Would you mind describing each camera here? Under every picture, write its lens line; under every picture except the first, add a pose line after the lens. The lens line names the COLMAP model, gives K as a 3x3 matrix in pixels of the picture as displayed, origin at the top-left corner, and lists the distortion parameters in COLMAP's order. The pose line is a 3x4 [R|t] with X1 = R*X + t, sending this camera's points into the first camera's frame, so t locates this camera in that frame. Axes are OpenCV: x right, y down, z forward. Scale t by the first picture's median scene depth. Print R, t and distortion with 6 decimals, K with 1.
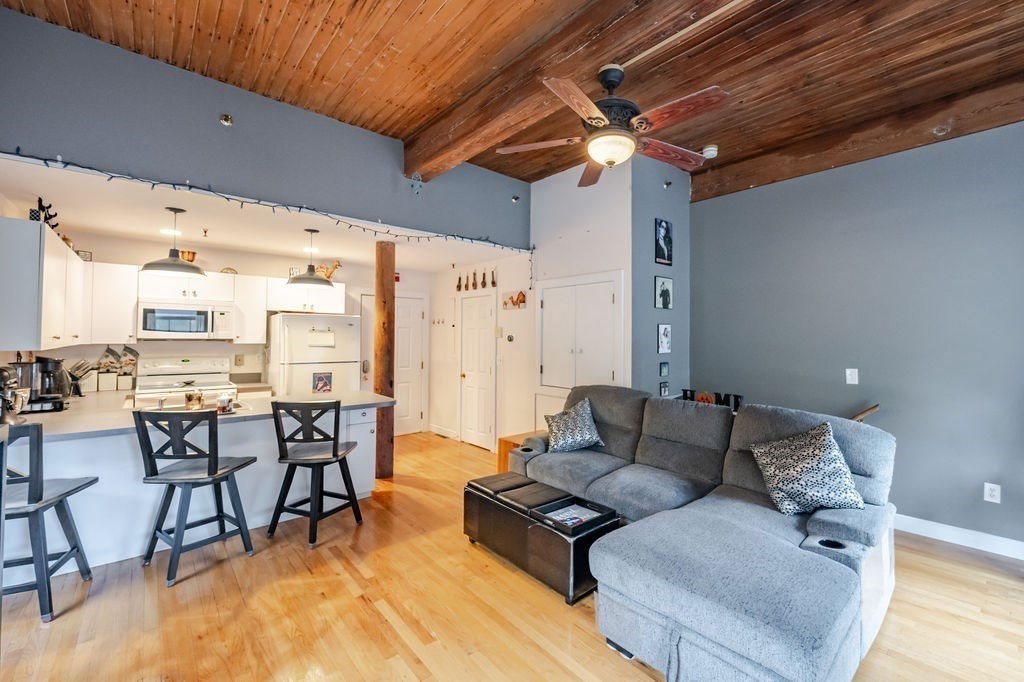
lens RADIAL K [[430.6, 0, 550.8], [0, 430.6, 330.0], [0, 0, 1]] dist [-0.006066, 0.000634]
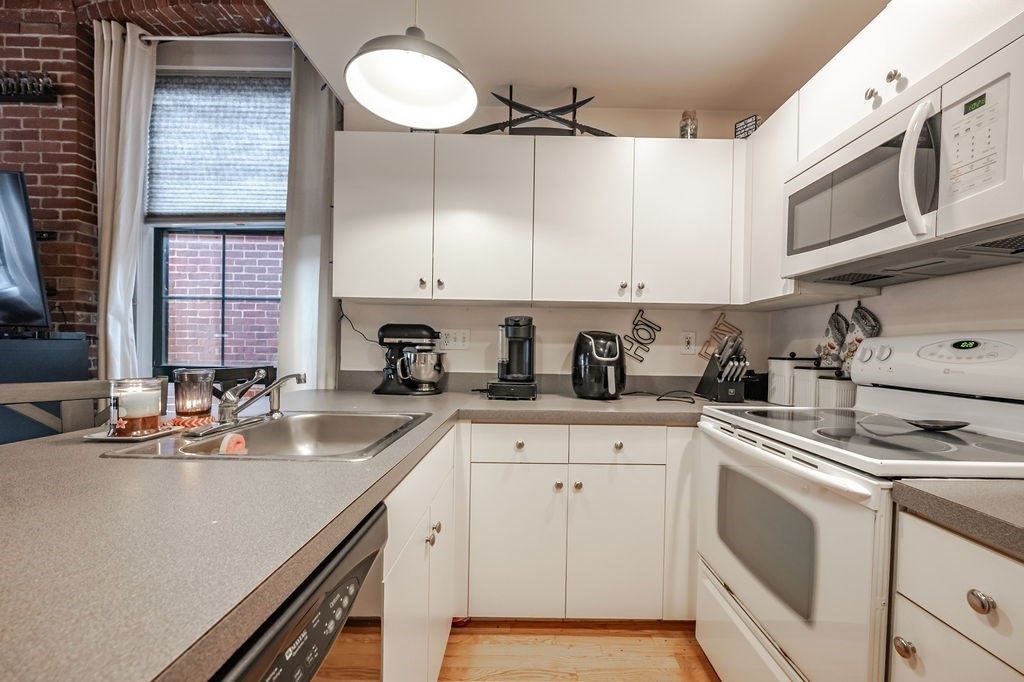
lens RADIAL K [[414.5, 0, 531.5], [0, 414.5, 353.0], [0, 0, 1]] dist [-0.002596, -0.000479]
pose [[-0.674349, -0.013315, -0.738293, -0.530231], [-0.012887, 0.999897, -0.006262, 0.089785], [0.738301, 0.005292, -0.674451, 1.066468]]
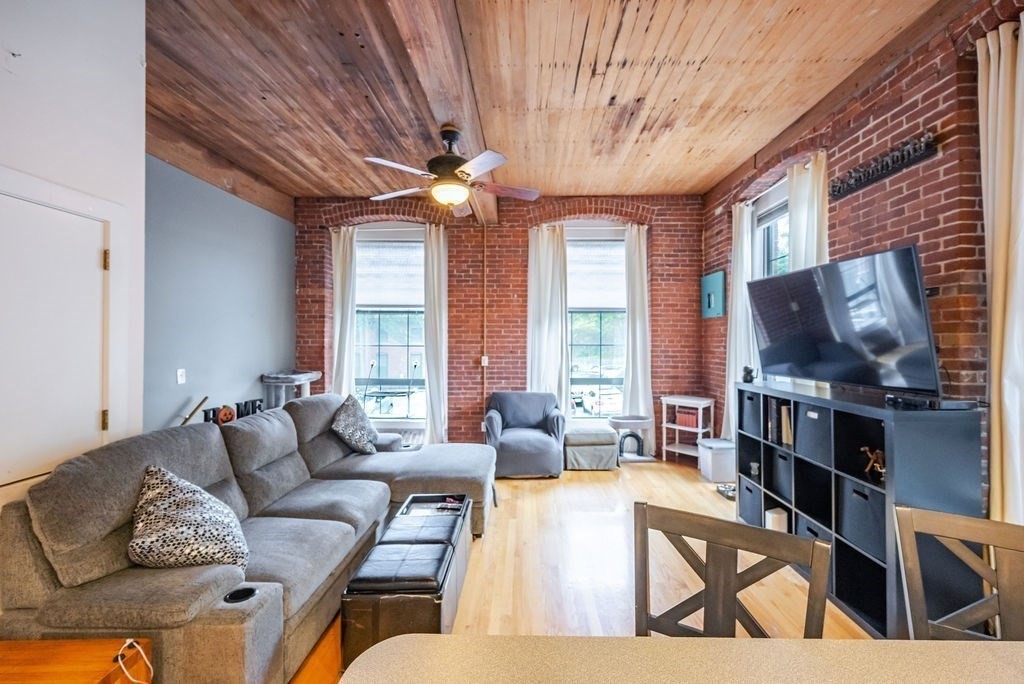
lens RADIAL K [[414.5, 0, 517.1], [0, 414.5, 339.5], [0, 0, 1]] dist [-0.002596, -0.000479]
pose [[-0.716250, -0.005660, 0.697821, -0.489405], [-0.016982, 0.999812, -0.009321, 0.013436], [-0.697637, -0.018526, -0.716212, 0.976823]]
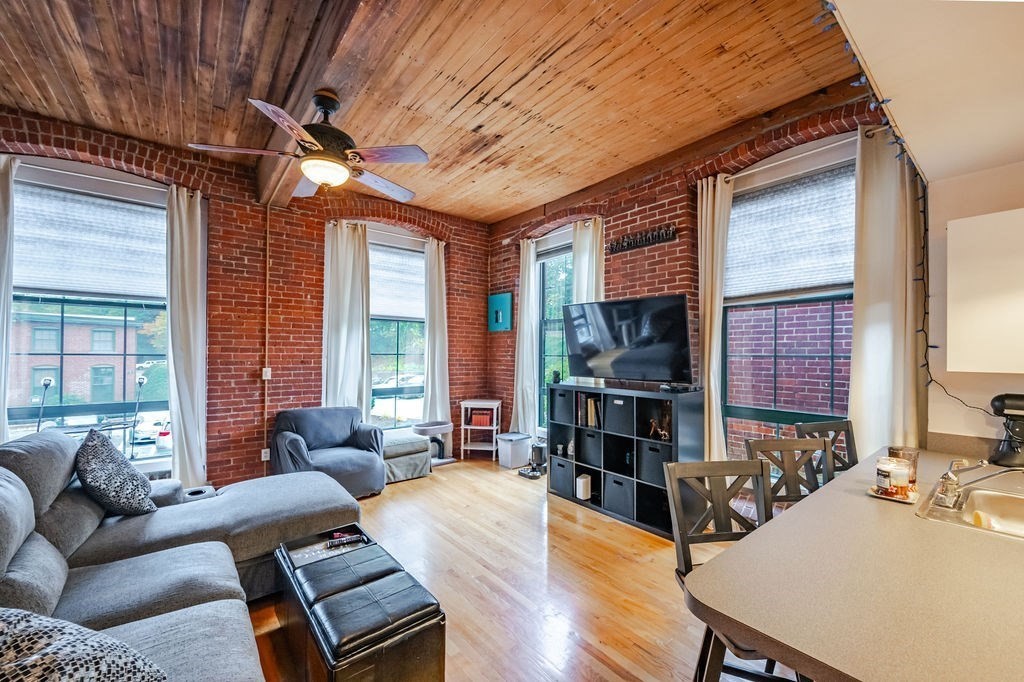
lens RADIAL K [[414.5, 0, 529.2], [0, 414.5, 351.2], [0, 0, 1]] dist [-0.002596, -0.000479]
pose [[-0.998262, -0.015585, 0.056839, -0.245188], [-0.016668, 0.999688, -0.018626, 0.021856], [-0.056531, -0.019541, -0.998210, 1.122435]]
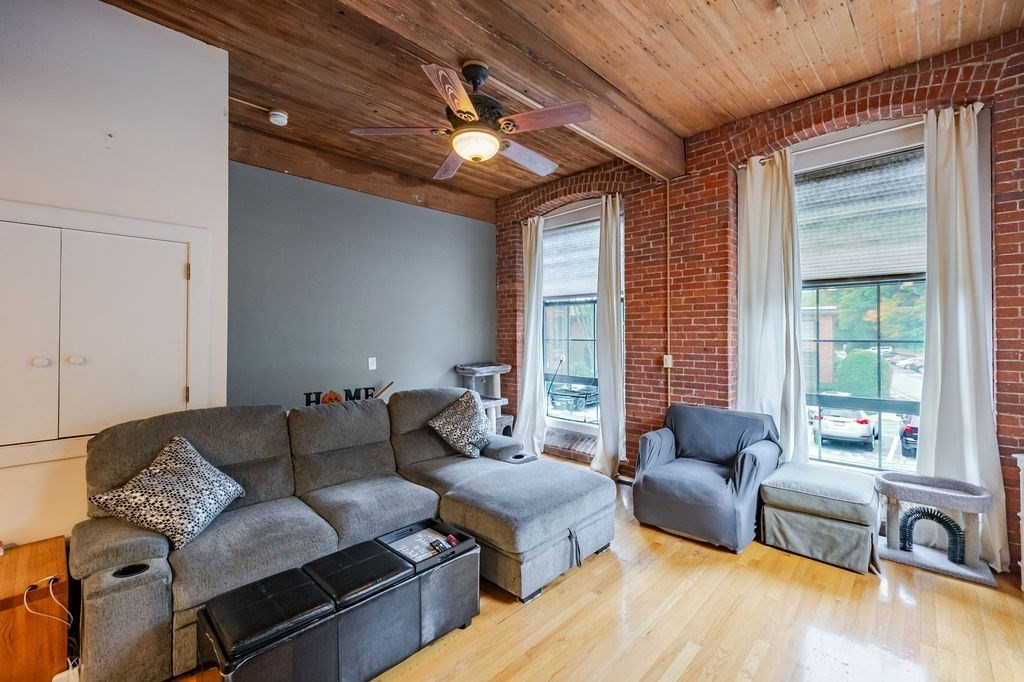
lens RADIAL K [[414.5, 0, 532.2], [0, 414.5, 330.5], [0, 0, 1]] dist [-0.002596, -0.000479]
pose [[-0.069119, 0.003614, 0.997602, -0.465587], [-0.015958, 0.999861, -0.004727, 0.008583], [-0.997481, -0.016246, -0.069052, 0.522294]]
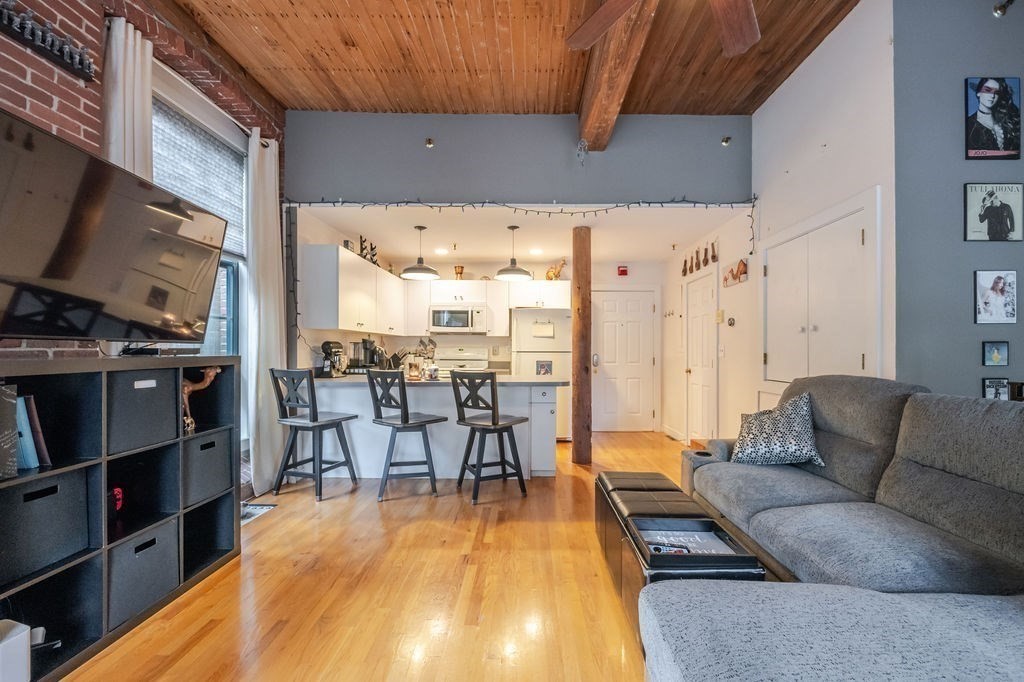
lens RADIAL K [[414.5, 0, 528.7], [0, 414.5, 351.4], [0, 0, 1]] dist [-0.002596, -0.000479]
pose [[0.731327, -0.006014, -0.682001, 0.191024], [0.015660, 0.999846, 0.007976, 0.076386], [0.681847, -0.016513, 0.731308, 0.225204]]
